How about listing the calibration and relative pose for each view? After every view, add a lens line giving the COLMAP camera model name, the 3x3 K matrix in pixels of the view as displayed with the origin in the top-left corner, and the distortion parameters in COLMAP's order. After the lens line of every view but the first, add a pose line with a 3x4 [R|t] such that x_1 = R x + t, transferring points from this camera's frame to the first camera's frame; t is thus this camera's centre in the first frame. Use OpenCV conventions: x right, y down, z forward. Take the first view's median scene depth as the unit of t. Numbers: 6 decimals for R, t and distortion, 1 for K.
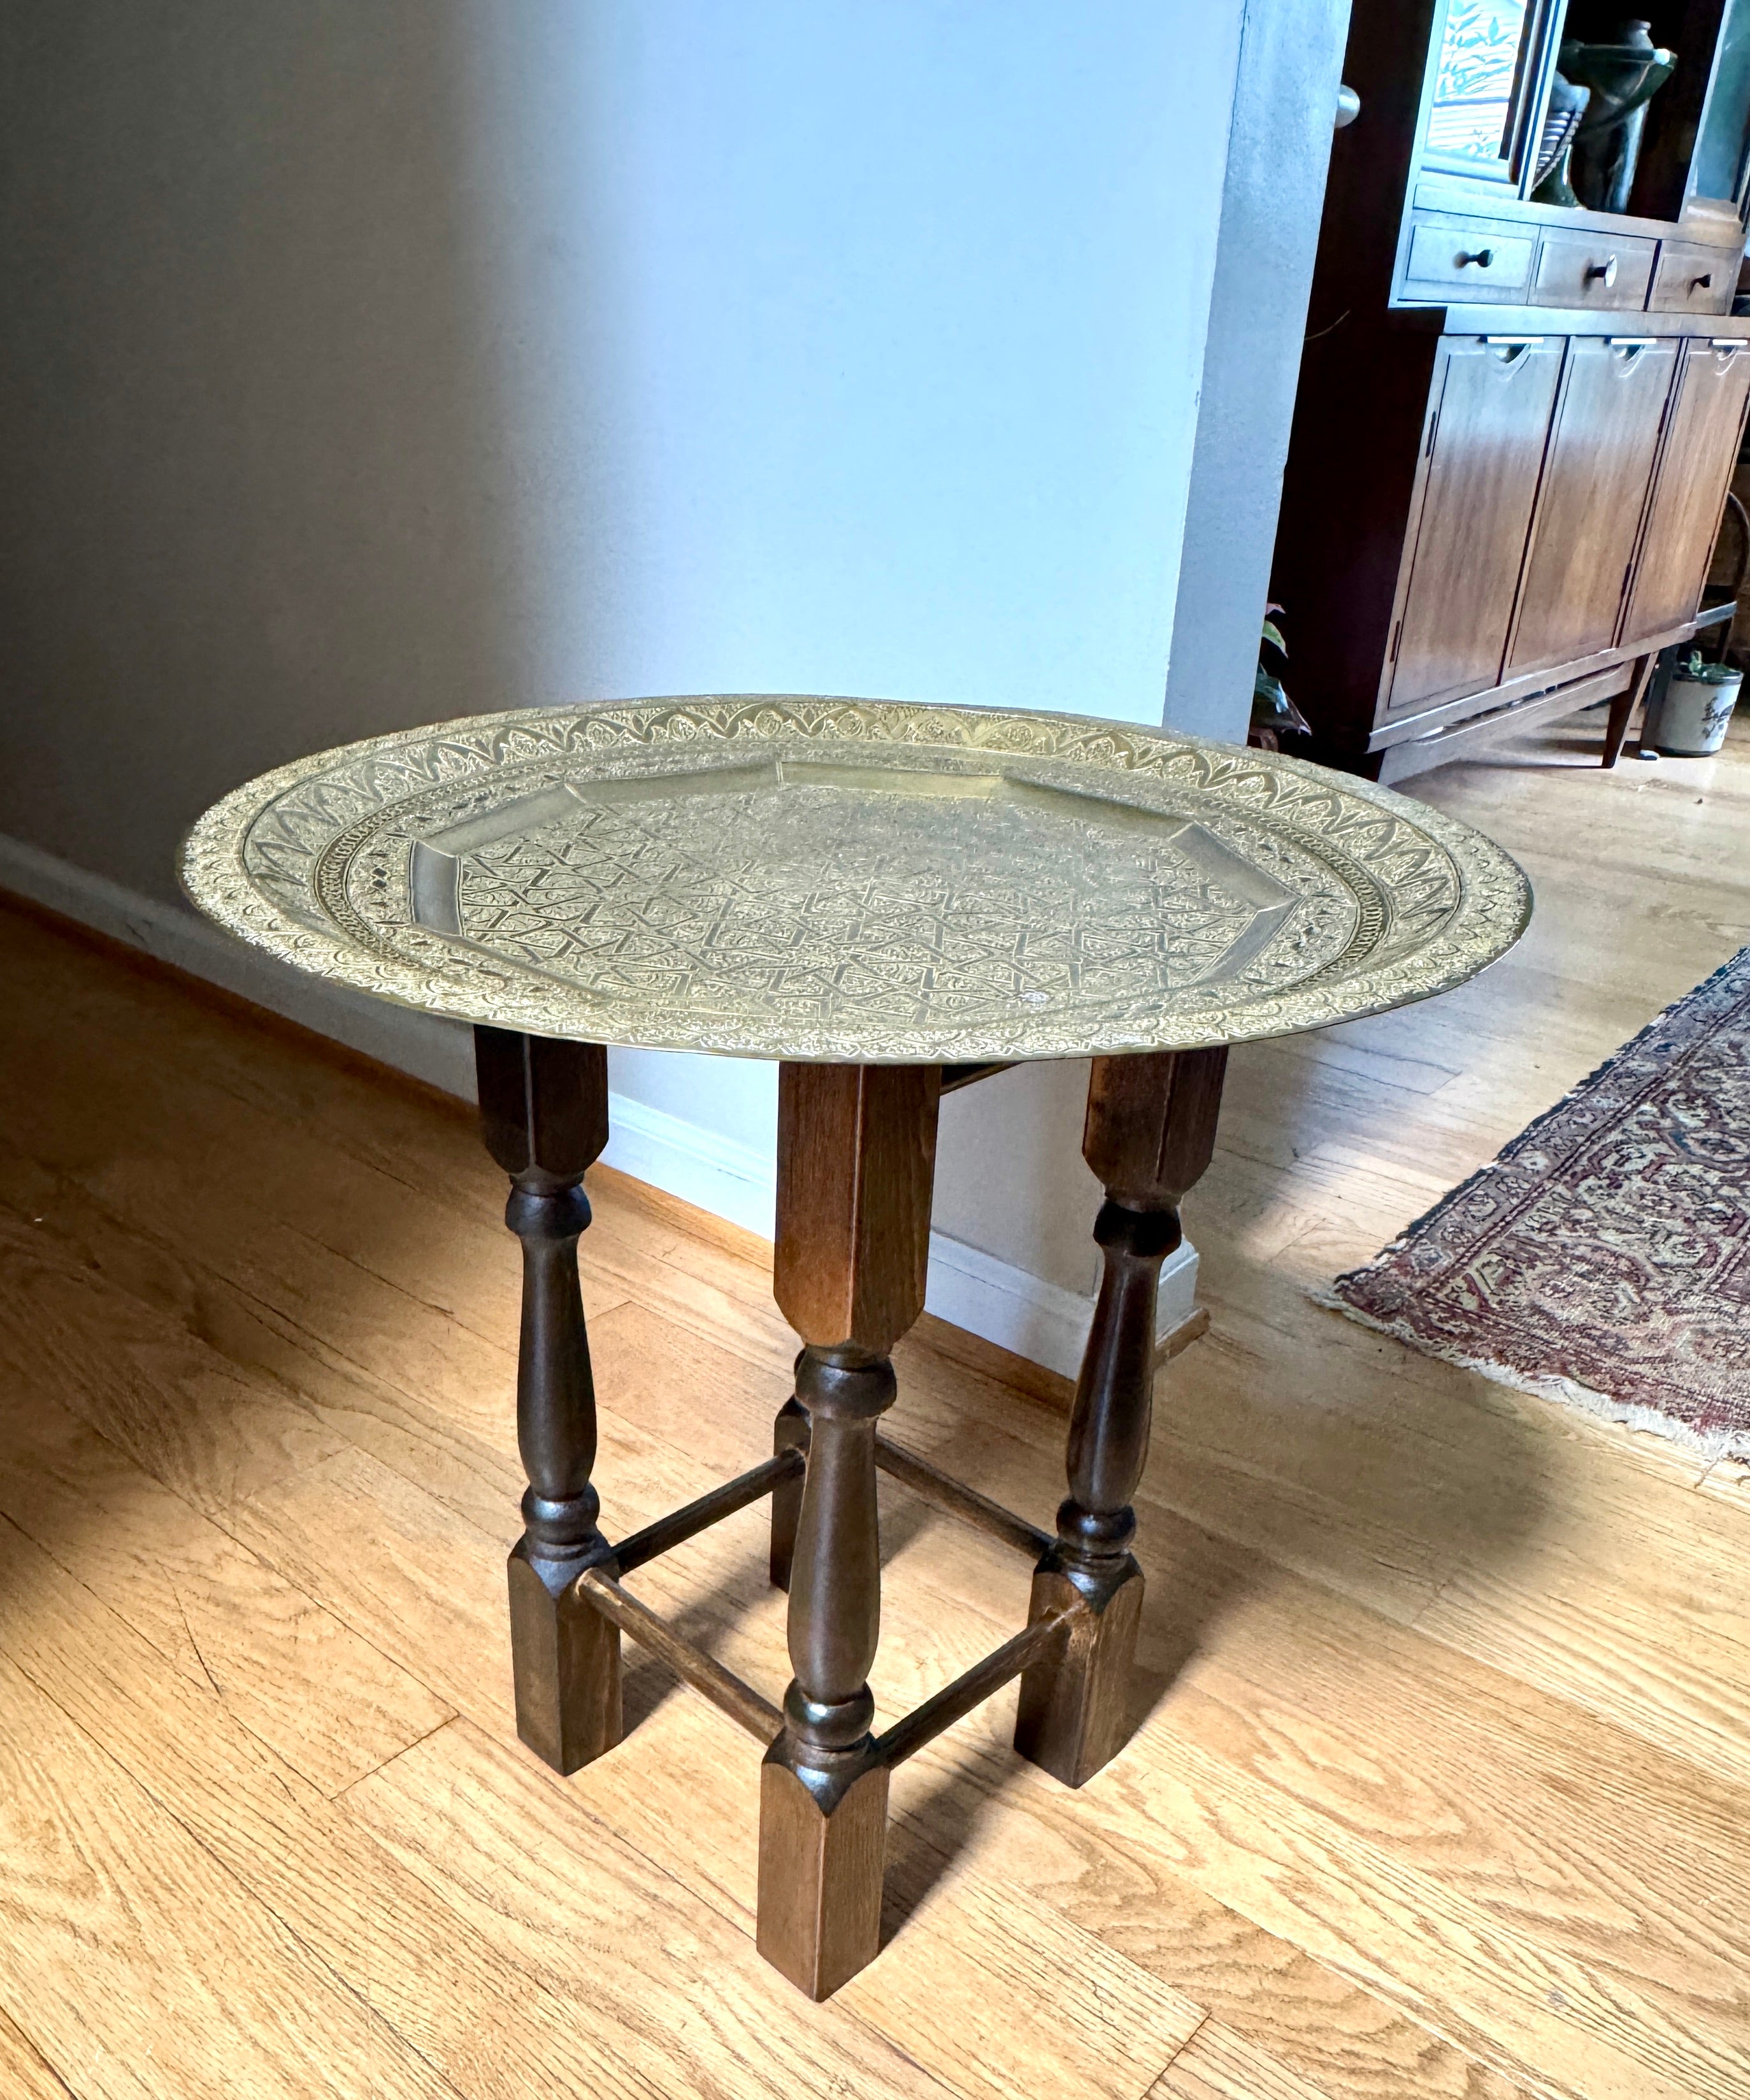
lens RADIAL K [[1740.8, 0, 798.2], [0, 1740.8, 1236.9], [0, 0, 1]] dist [-0.014941, 0.010652]
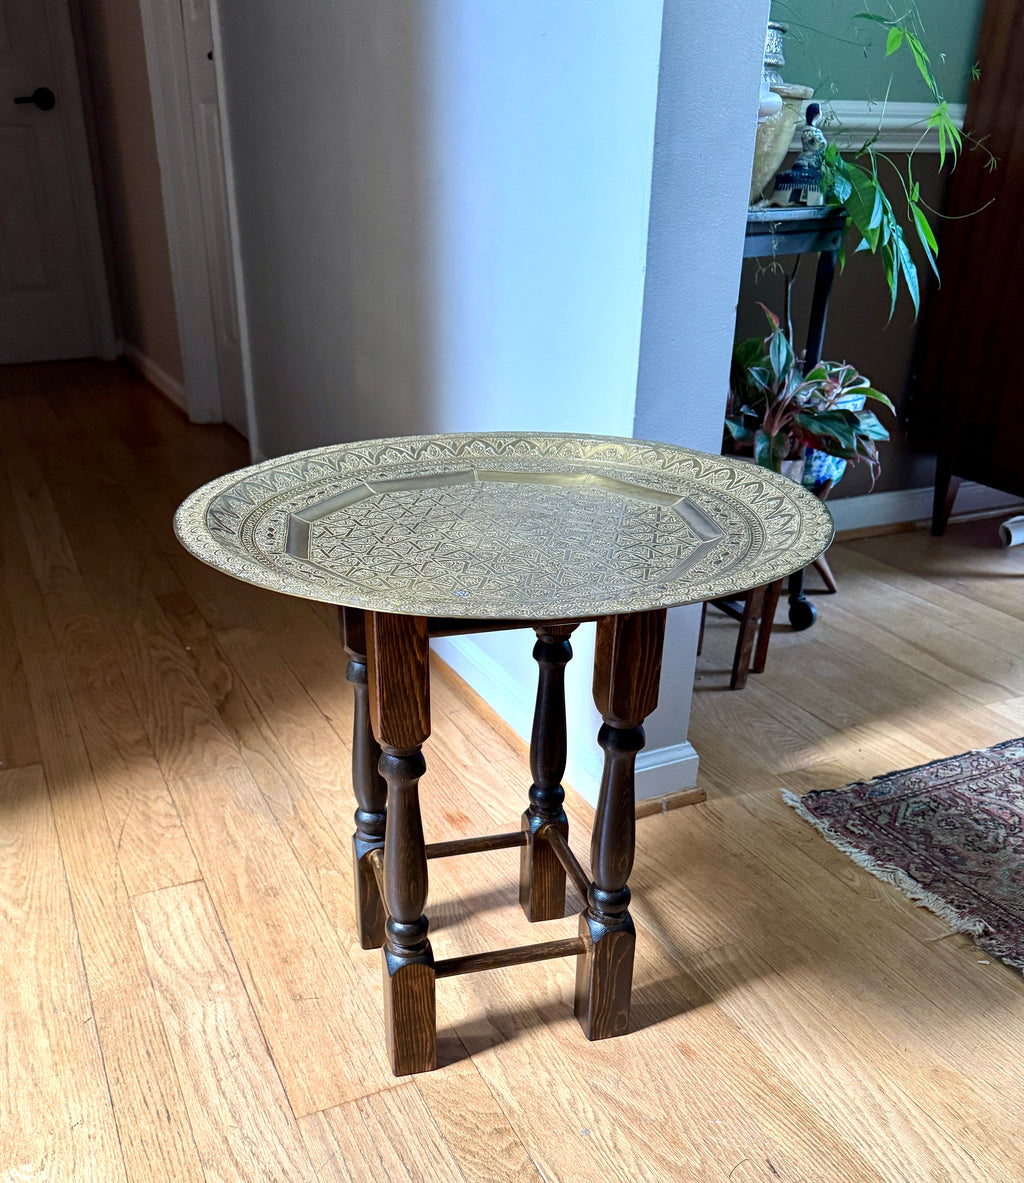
lens RADIAL K [[1076.5, 0, 468.8], [0, 1076.5, 764.5], [0, 0, 1]] dist [0.048988, 0.000000]
pose [[0.909833, 0.181561, -0.373148, 0.642004], [-0.177538, 0.983064, 0.045441, 0.015213], [0.375079, 0.024904, 0.926658, -0.139077]]
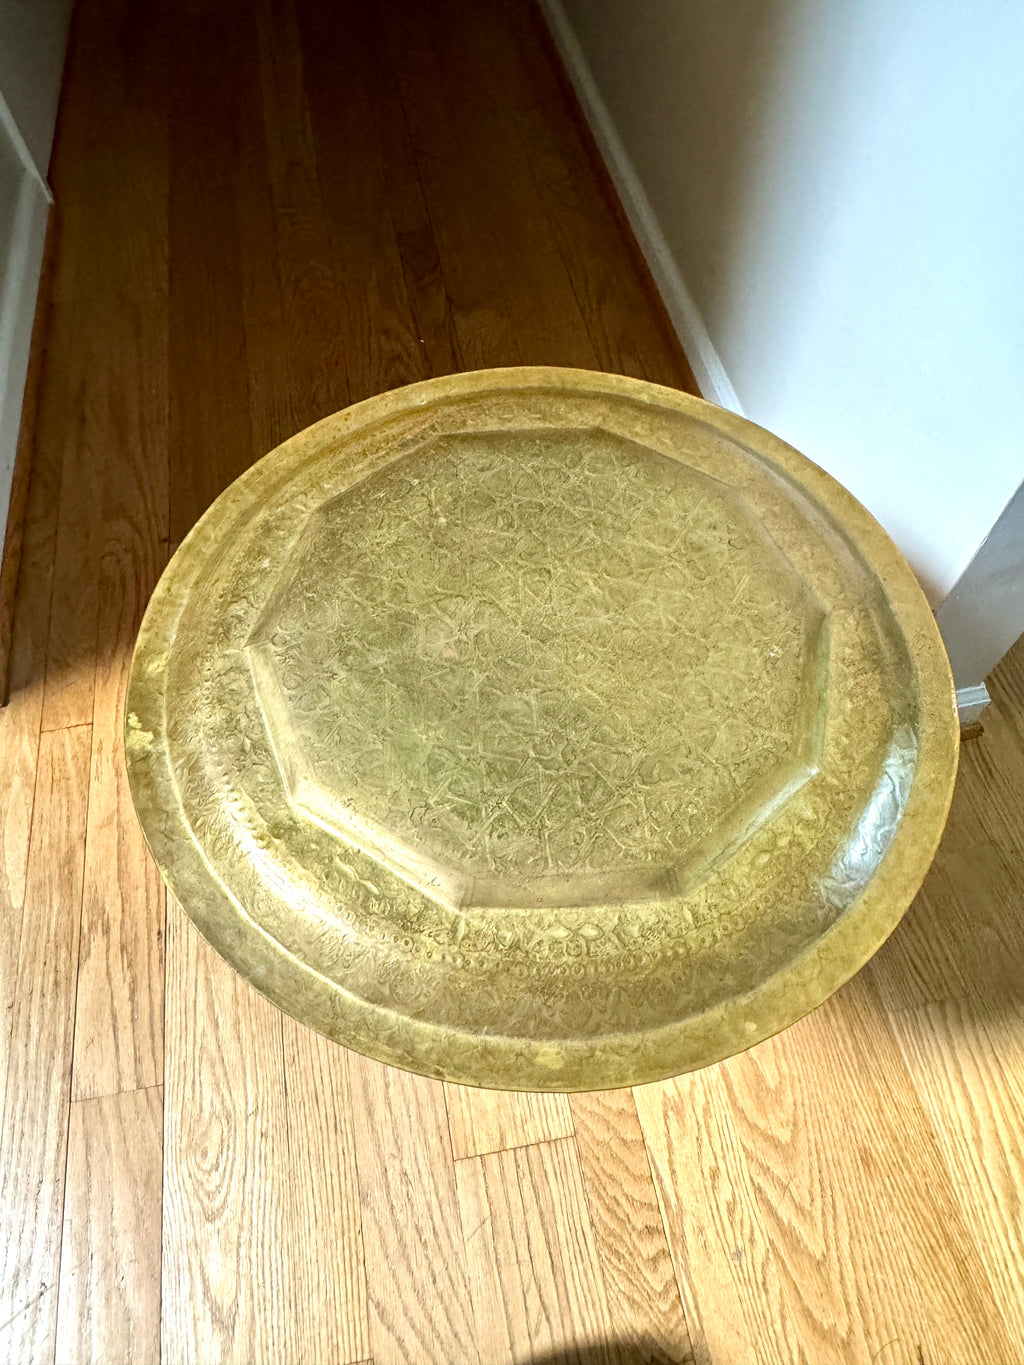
lens RADIAL K [[927.5, 0, 508.1], [0, 927.5, 660.6], [0, 0, 1]] dist [-0.010565, 0.005492]
pose [[0.788899, 0.502059, -0.354367, 0.256969], [-0.260477, 0.795481, 0.547140, -0.501272], [0.556588, -0.339334, 0.758328, 0.310648]]
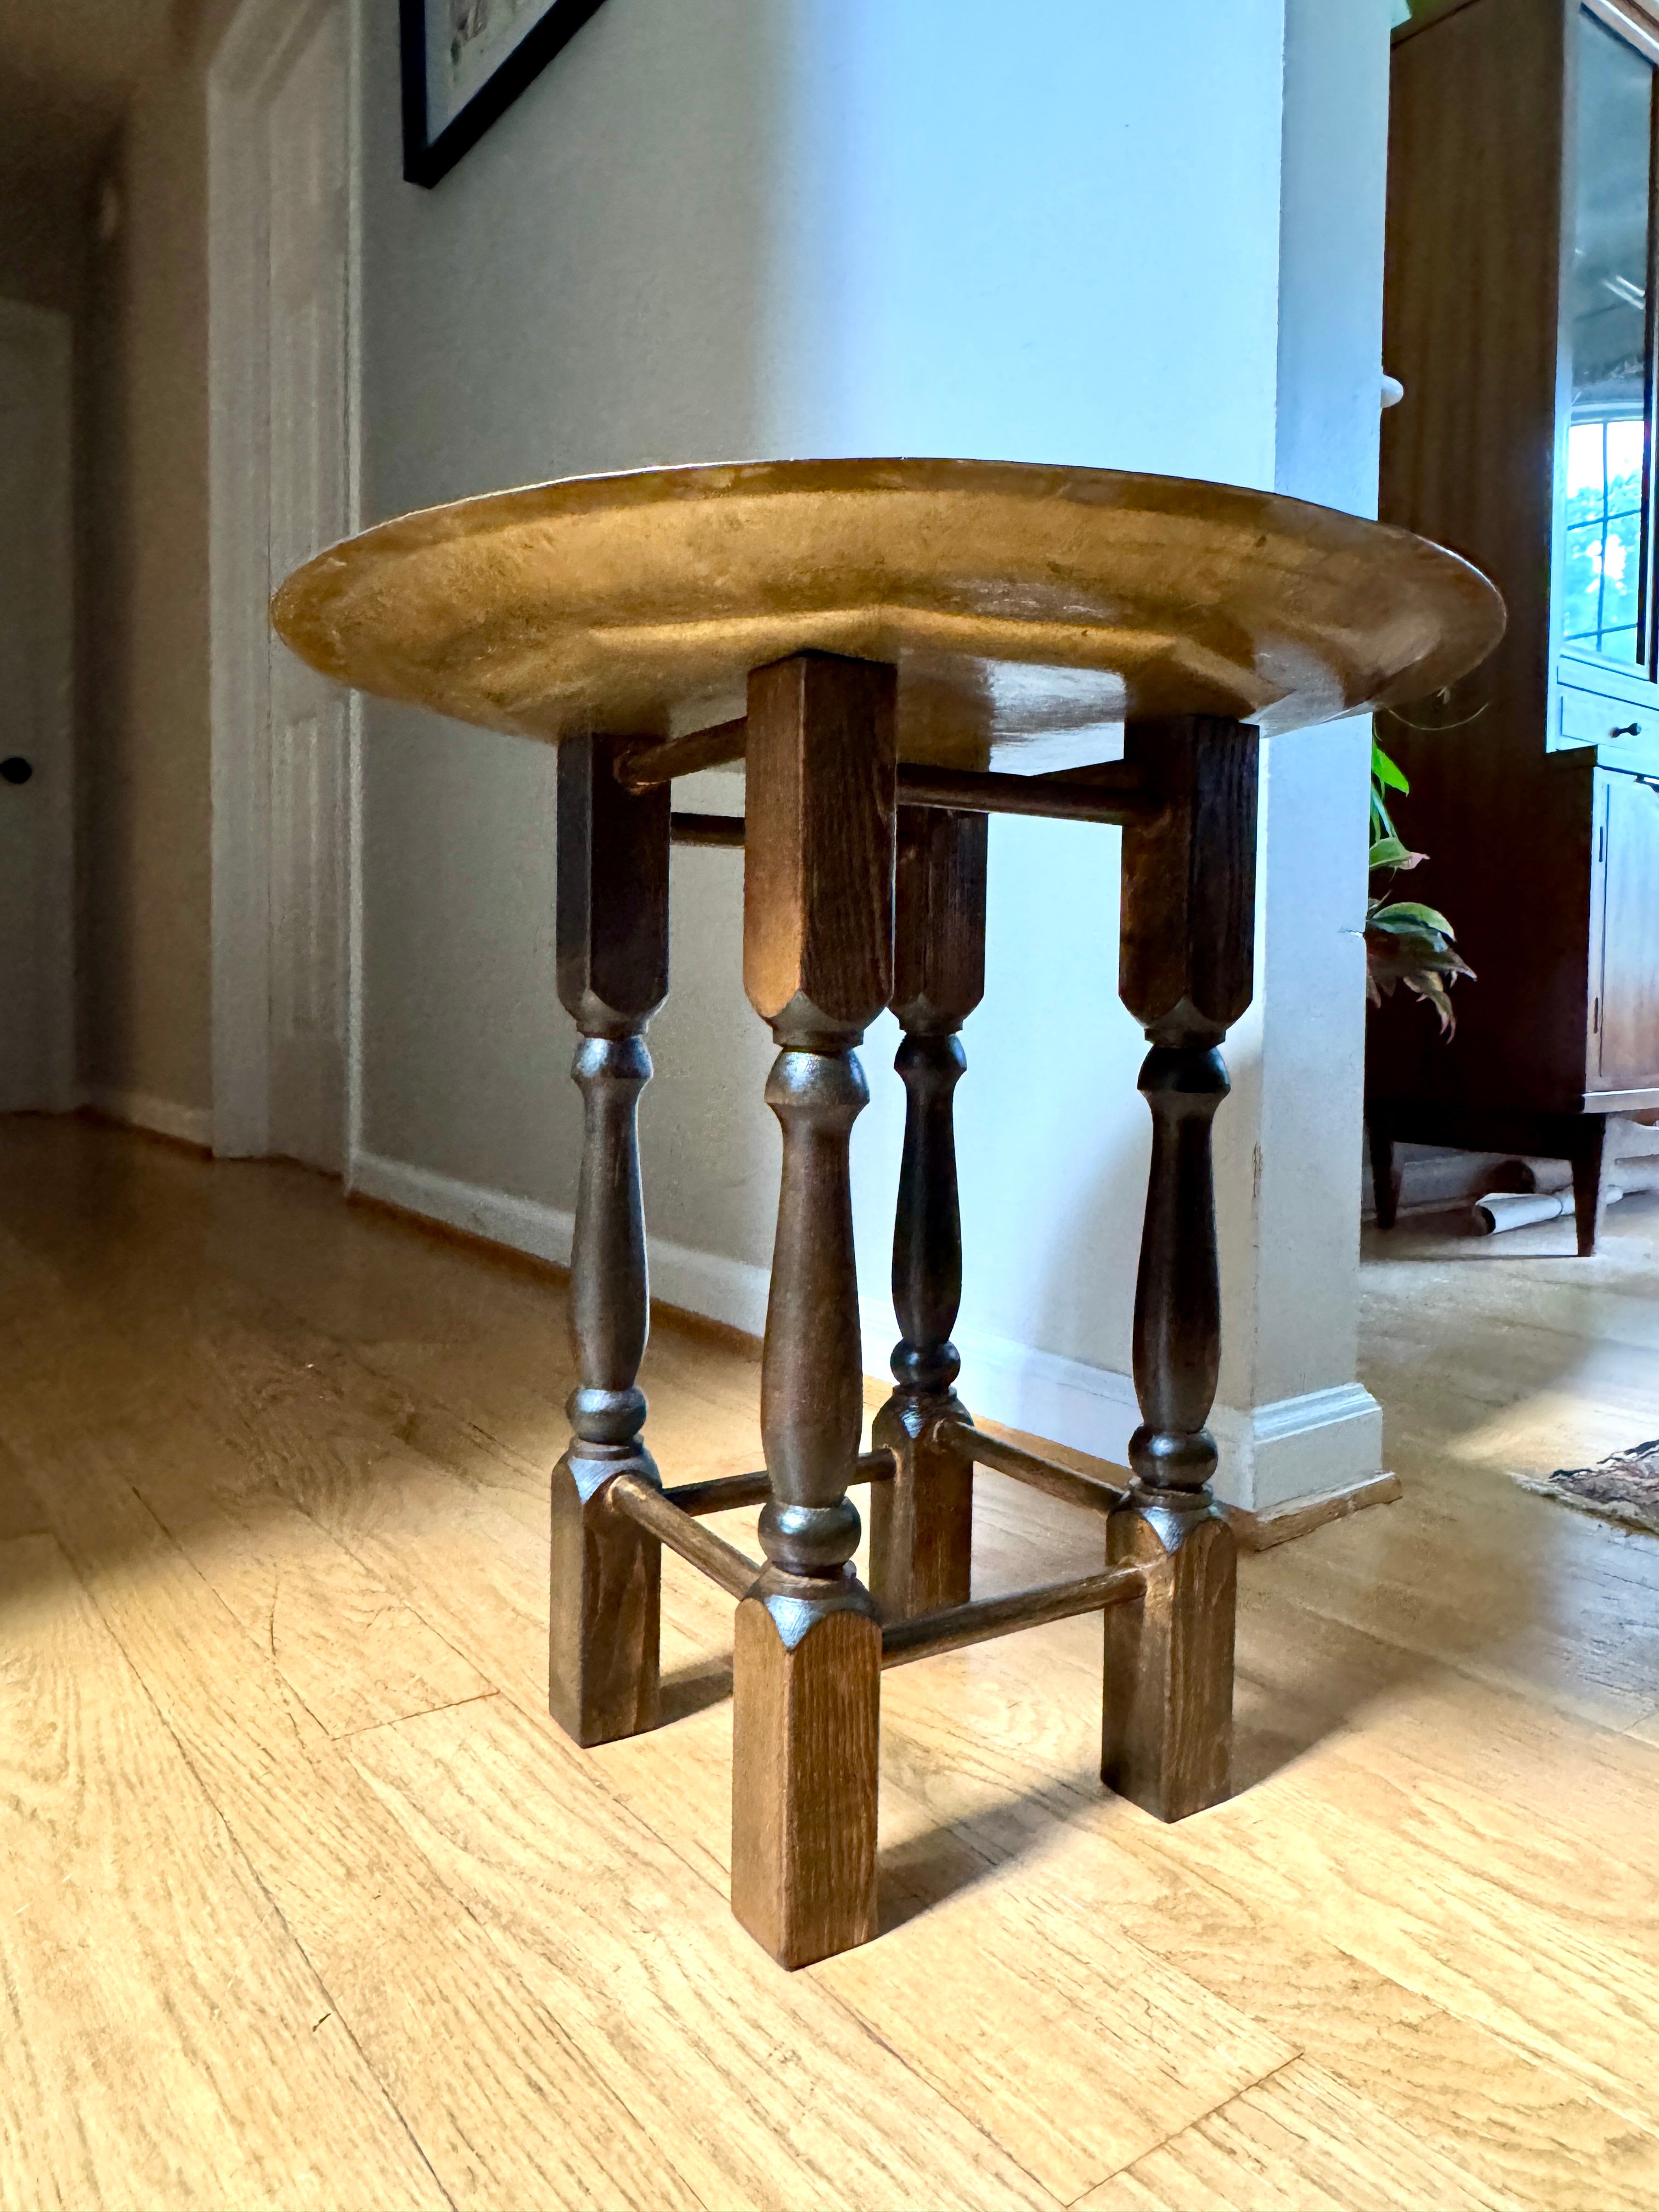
lens RADIAL K [[1503.0, 0, 835.1], [0, 1503.0, 1054.2], [0, 0, 1]] dist [-0.010565, 0.005492]
pose [[0.978587, -0.003626, -0.205800, 0.161437], [-0.087355, 0.898018, -0.431199, 0.328711], [0.186376, 0.439944, 0.878472, 0.198811]]
